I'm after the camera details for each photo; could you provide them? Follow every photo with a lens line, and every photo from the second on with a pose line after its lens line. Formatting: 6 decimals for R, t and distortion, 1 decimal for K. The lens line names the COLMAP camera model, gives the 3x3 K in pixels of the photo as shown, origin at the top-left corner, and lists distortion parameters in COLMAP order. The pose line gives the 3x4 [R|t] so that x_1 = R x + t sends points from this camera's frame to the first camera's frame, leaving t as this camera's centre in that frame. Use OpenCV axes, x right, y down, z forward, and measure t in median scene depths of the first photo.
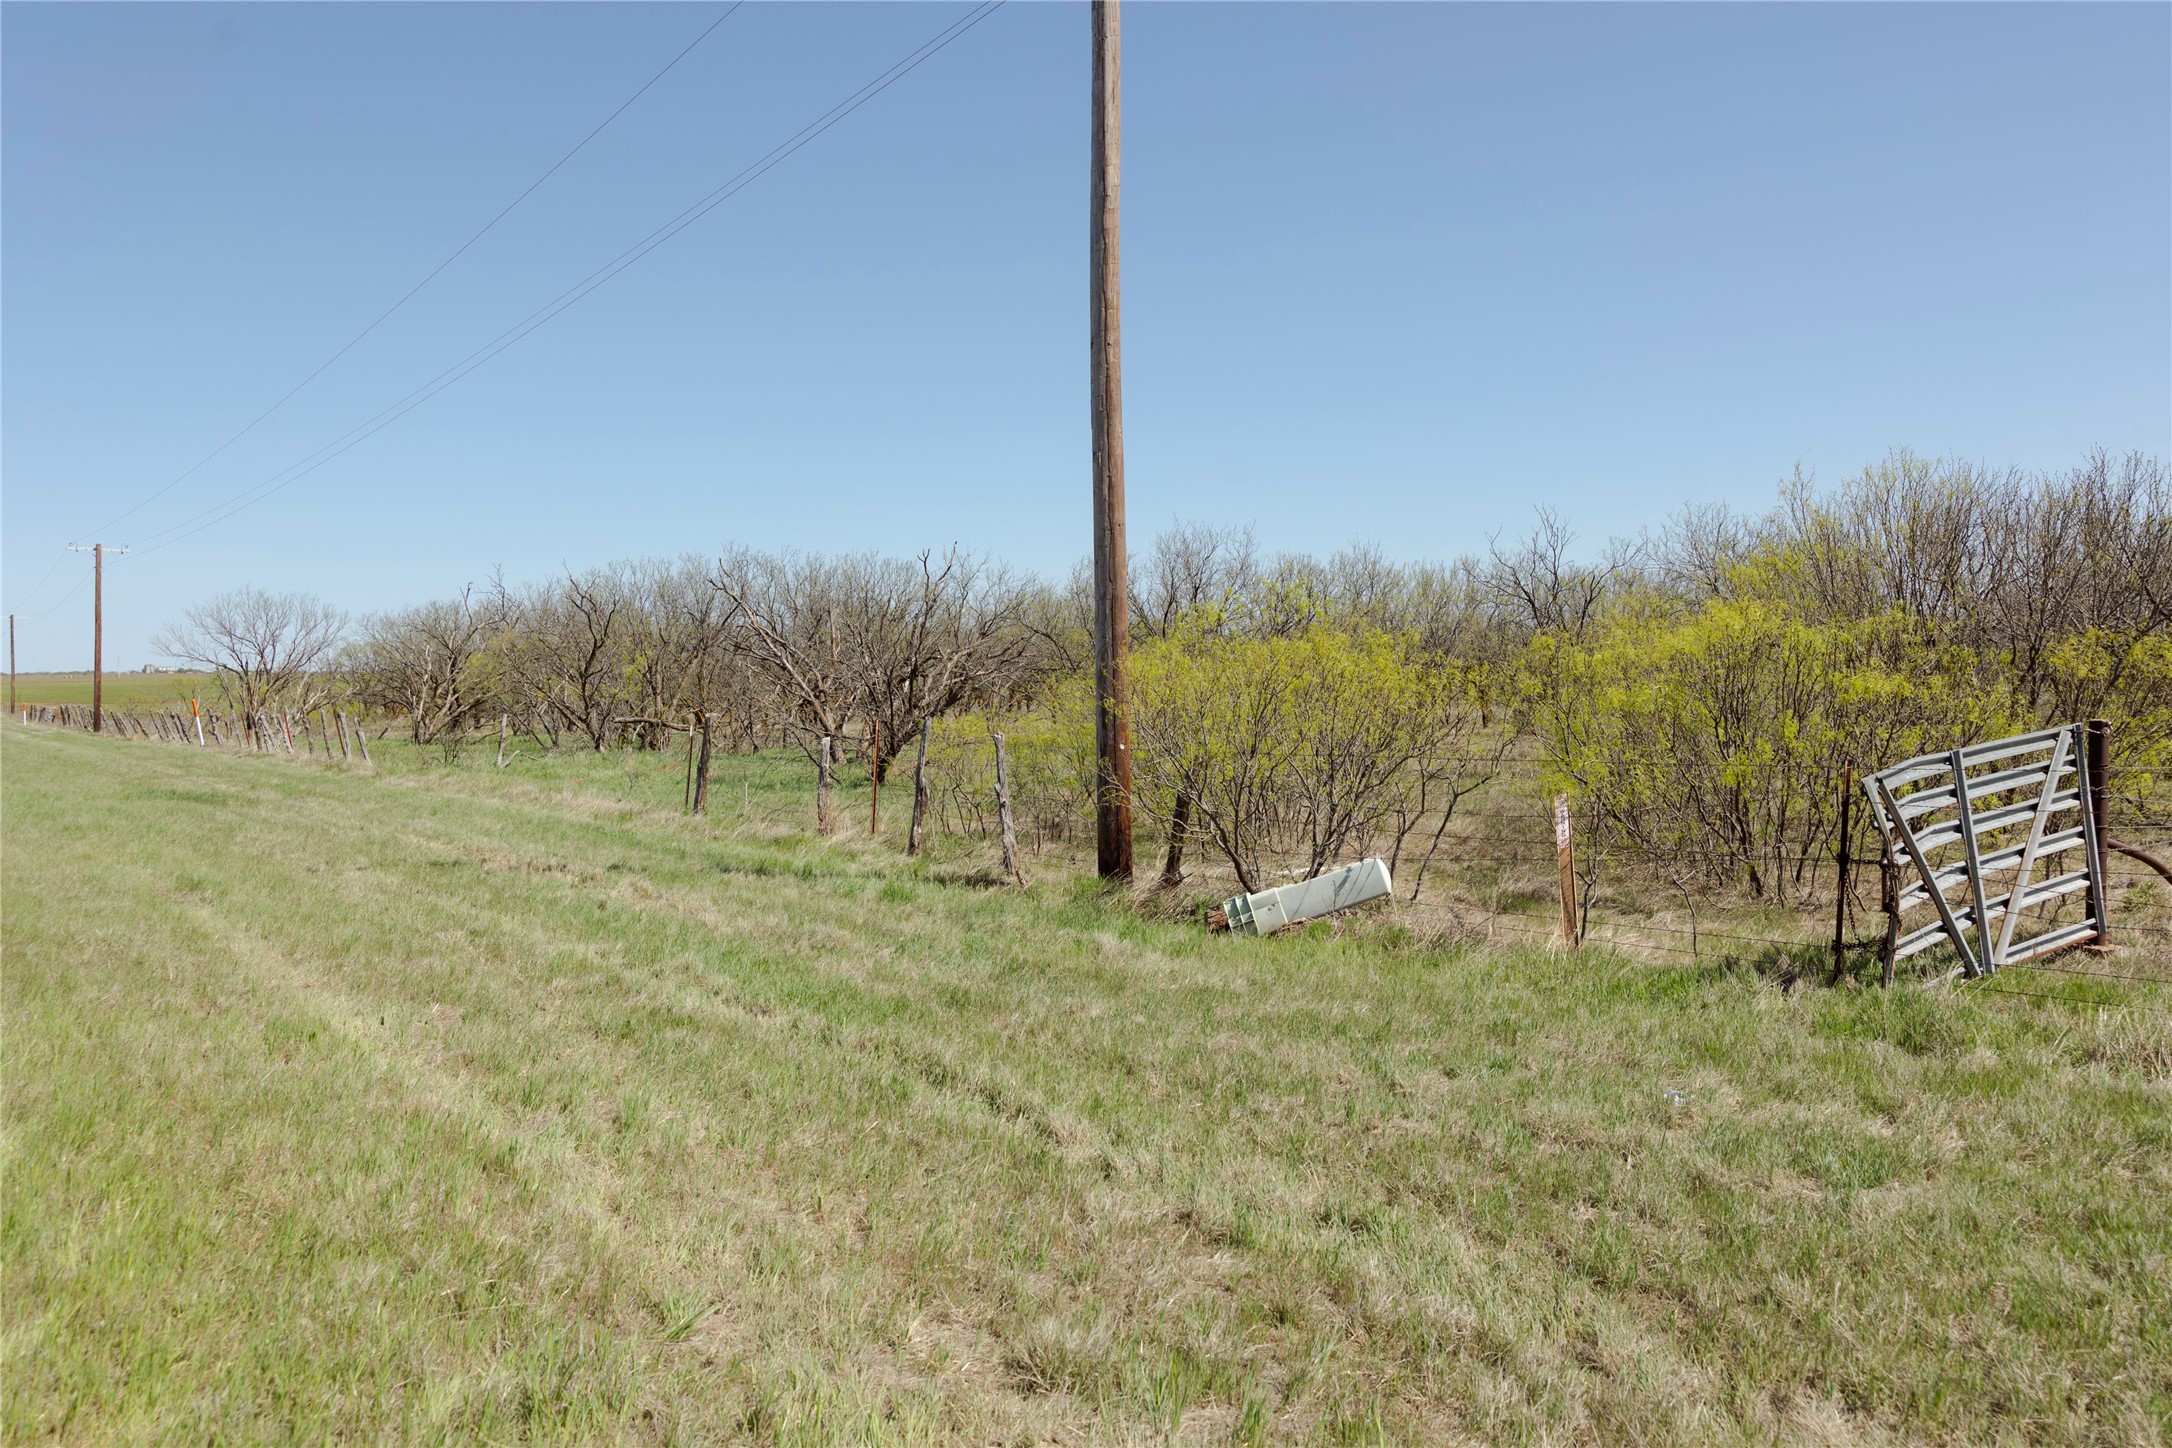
lens RADIAL K [[1749.5, 0, 1094.0], [0, 1749.5, 716.4], [0, 0, 1]] dist [0.009192, 0.011099]
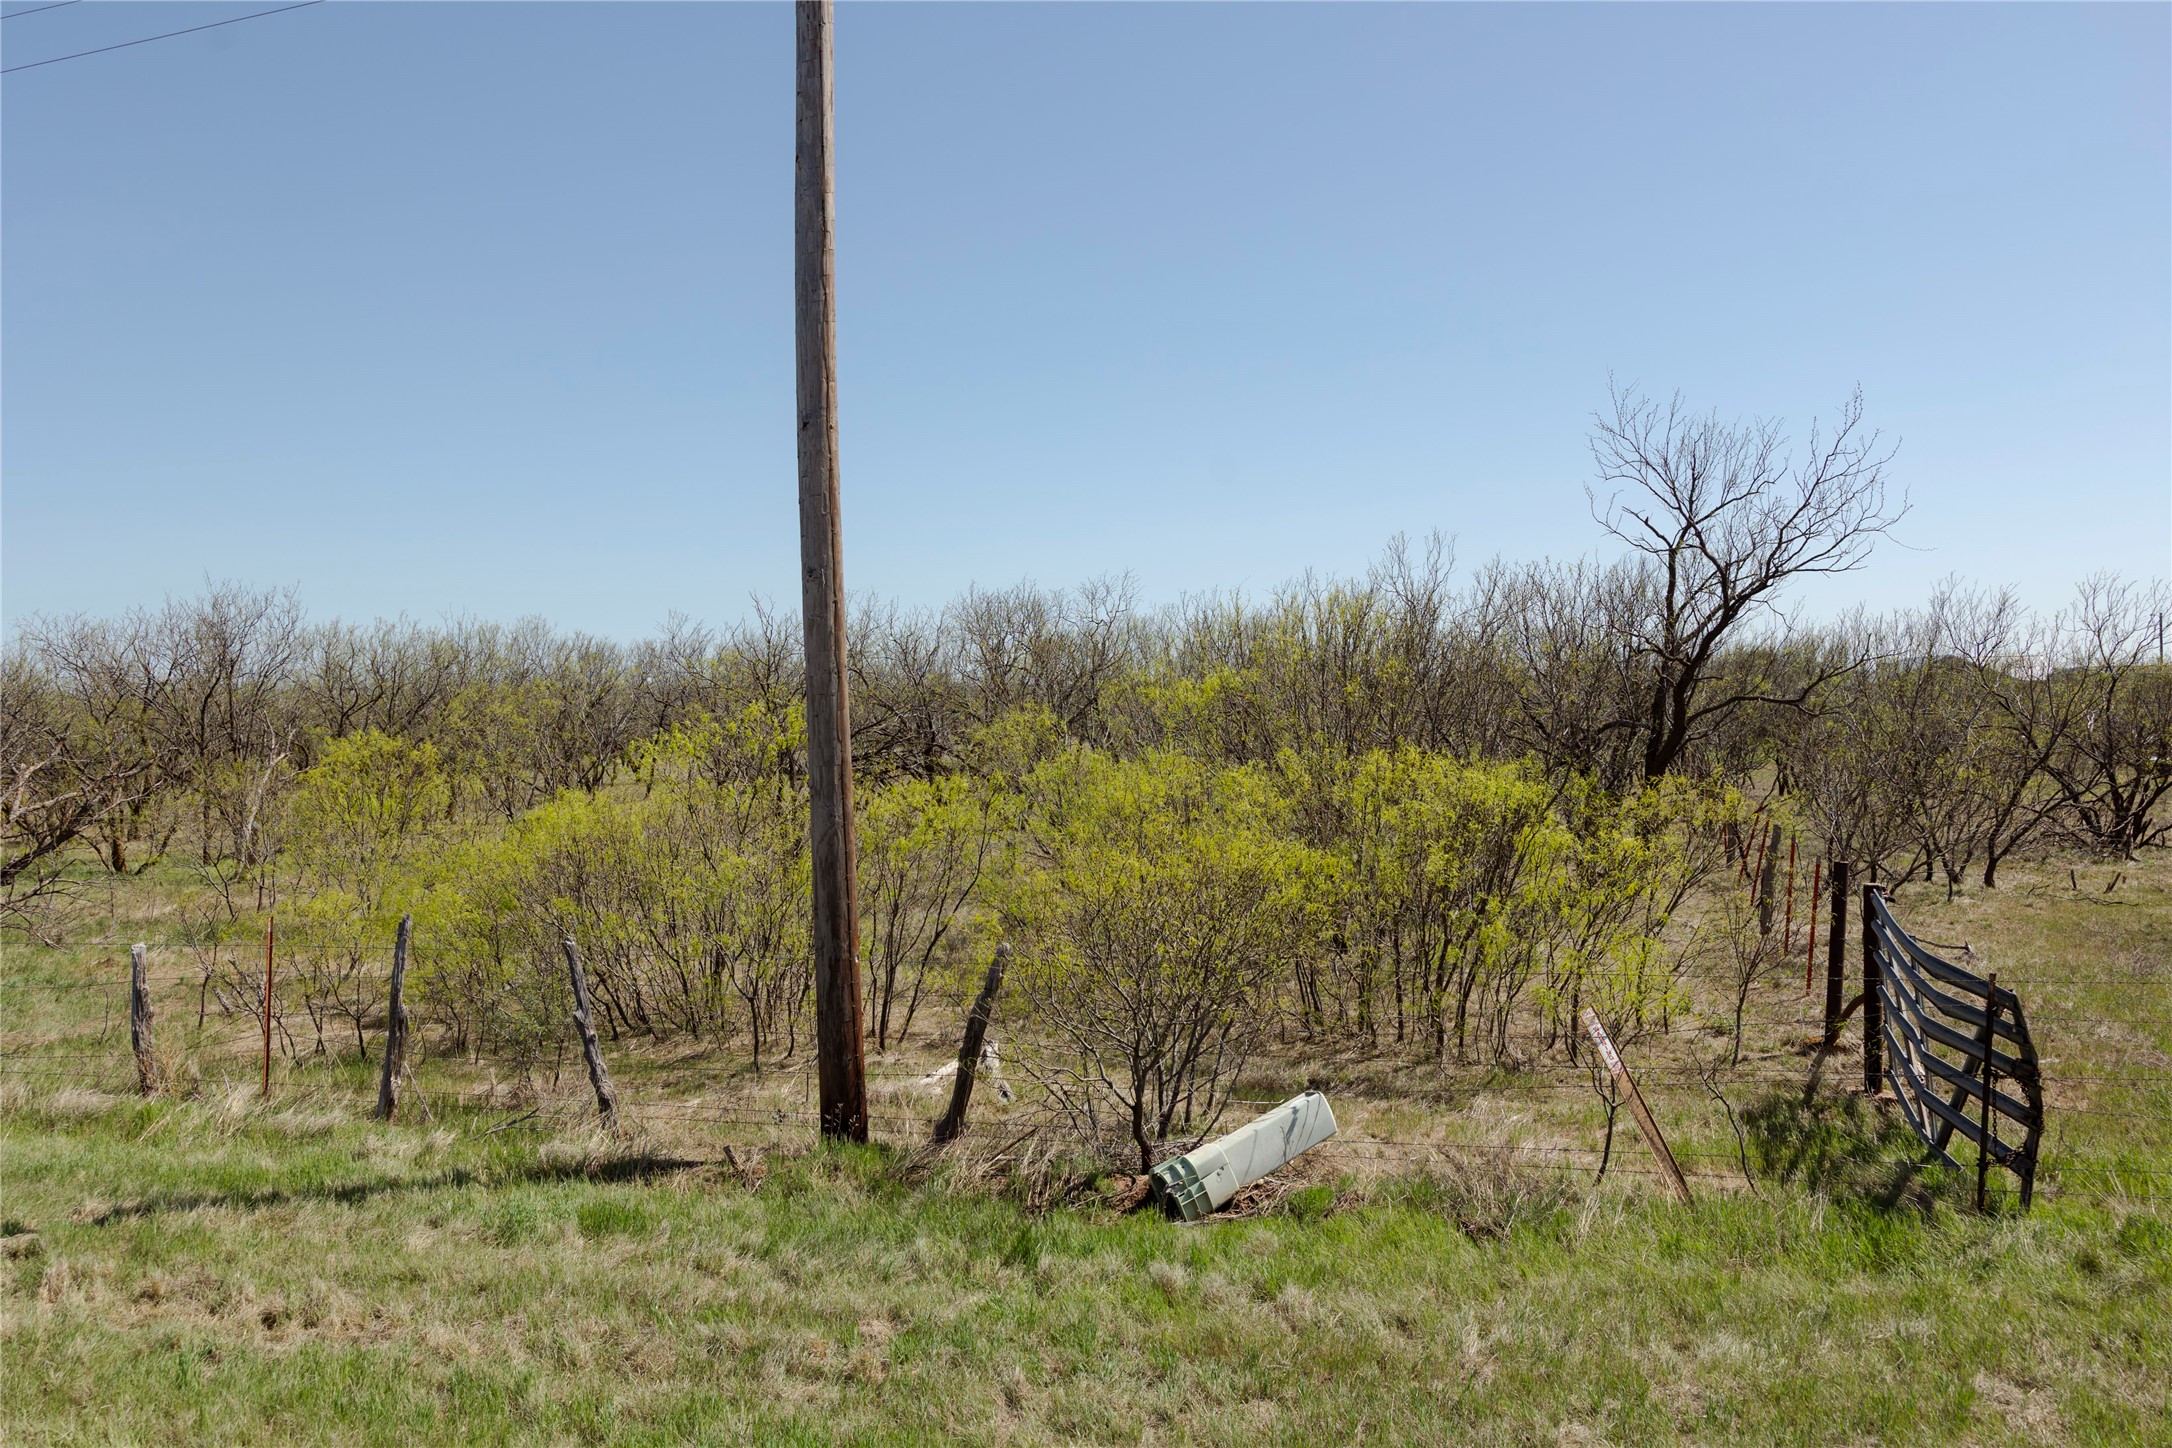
lens RADIAL K [[1749.5, 0, 1094.0], [0, 1749.5, 716.4], [0, 0, 1]] dist [0.009192, 0.011099]
pose [[0.794660, -0.006975, 0.607015, -0.360804], [0.022423, 0.999589, -0.017868, -0.071907], [-0.606640, 0.027810, 0.794490, 0.334173]]
